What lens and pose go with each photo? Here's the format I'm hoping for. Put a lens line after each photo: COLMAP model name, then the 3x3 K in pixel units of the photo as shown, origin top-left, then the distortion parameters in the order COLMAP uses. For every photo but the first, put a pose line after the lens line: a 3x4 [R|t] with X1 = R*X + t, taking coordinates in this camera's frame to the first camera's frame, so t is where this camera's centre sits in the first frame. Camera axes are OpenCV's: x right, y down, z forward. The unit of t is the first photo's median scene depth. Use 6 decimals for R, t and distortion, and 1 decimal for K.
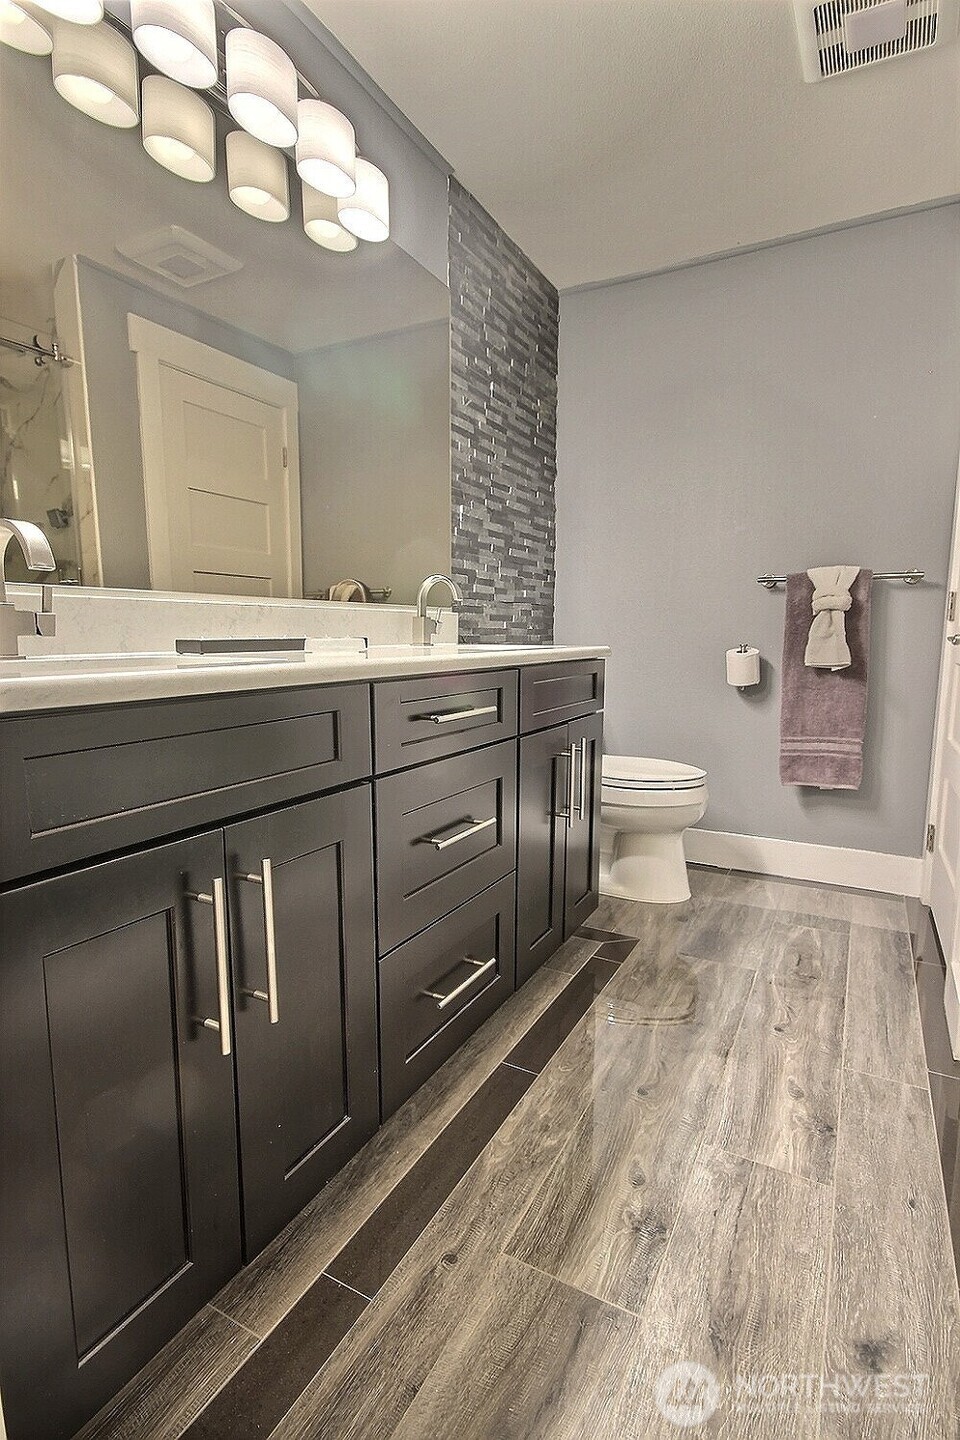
lens RADIAL K [[693.7, 0, 480.0], [0, 693.7, 720.0], [0, 0, 1]] dist [-0.011695, -0.001109]
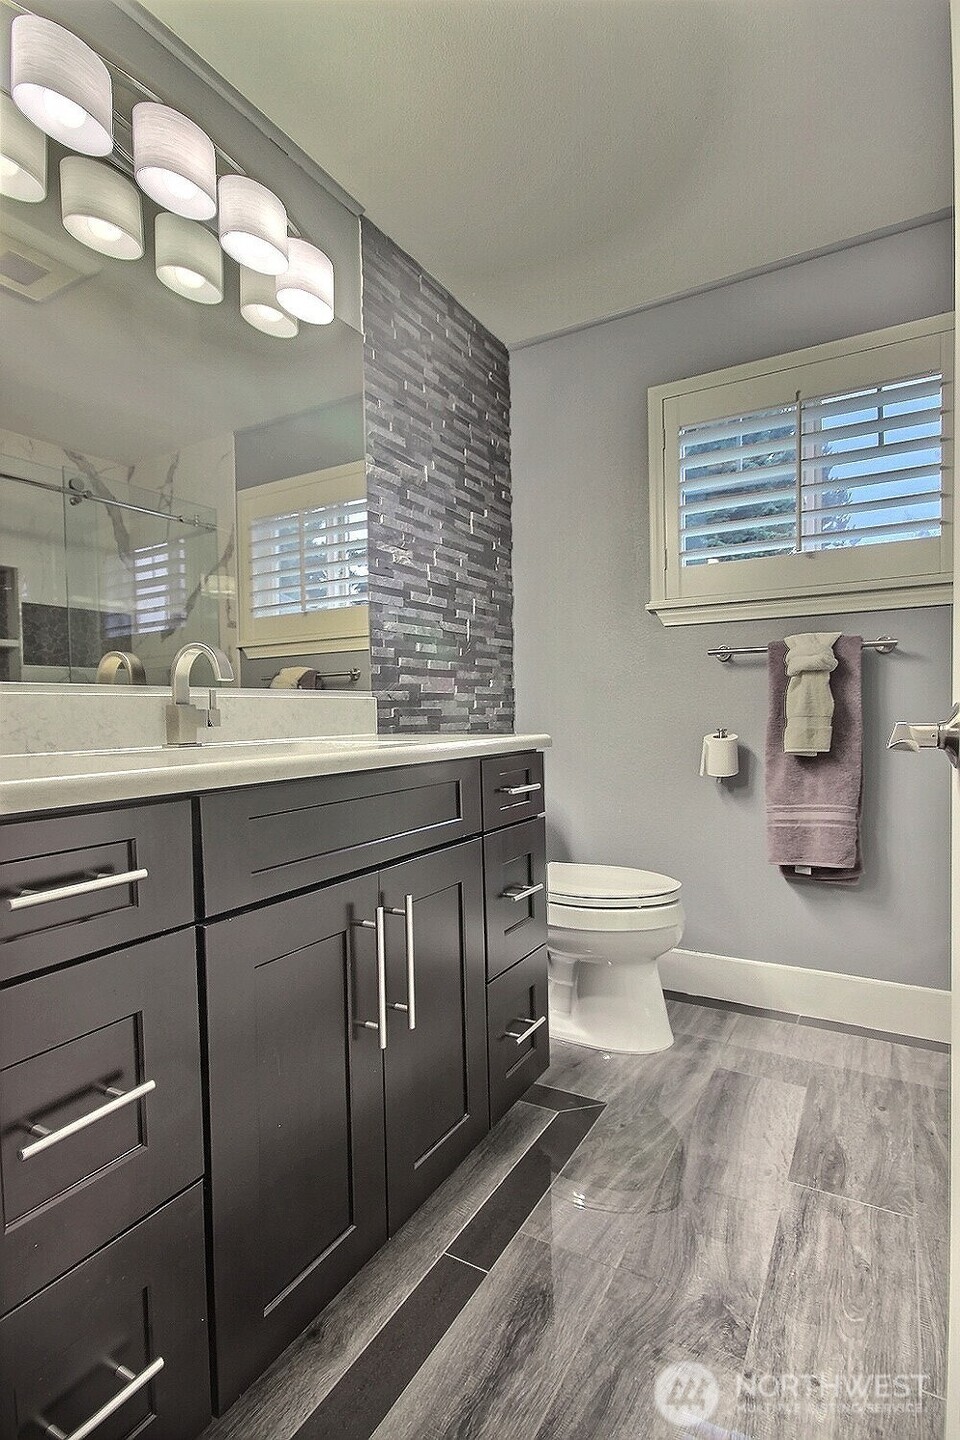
lens RADIAL K [[659.8, 0, 480.0], [0, 659.8, 720.0], [0, 0, 1]] dist [-0.019593, 0.000036]
pose [[0.999307, -0.017937, -0.032615, 0.113622], [0.013839, 0.992460, -0.121781, -0.026071], [0.034554, 0.121246, 0.992021, 0.193962]]
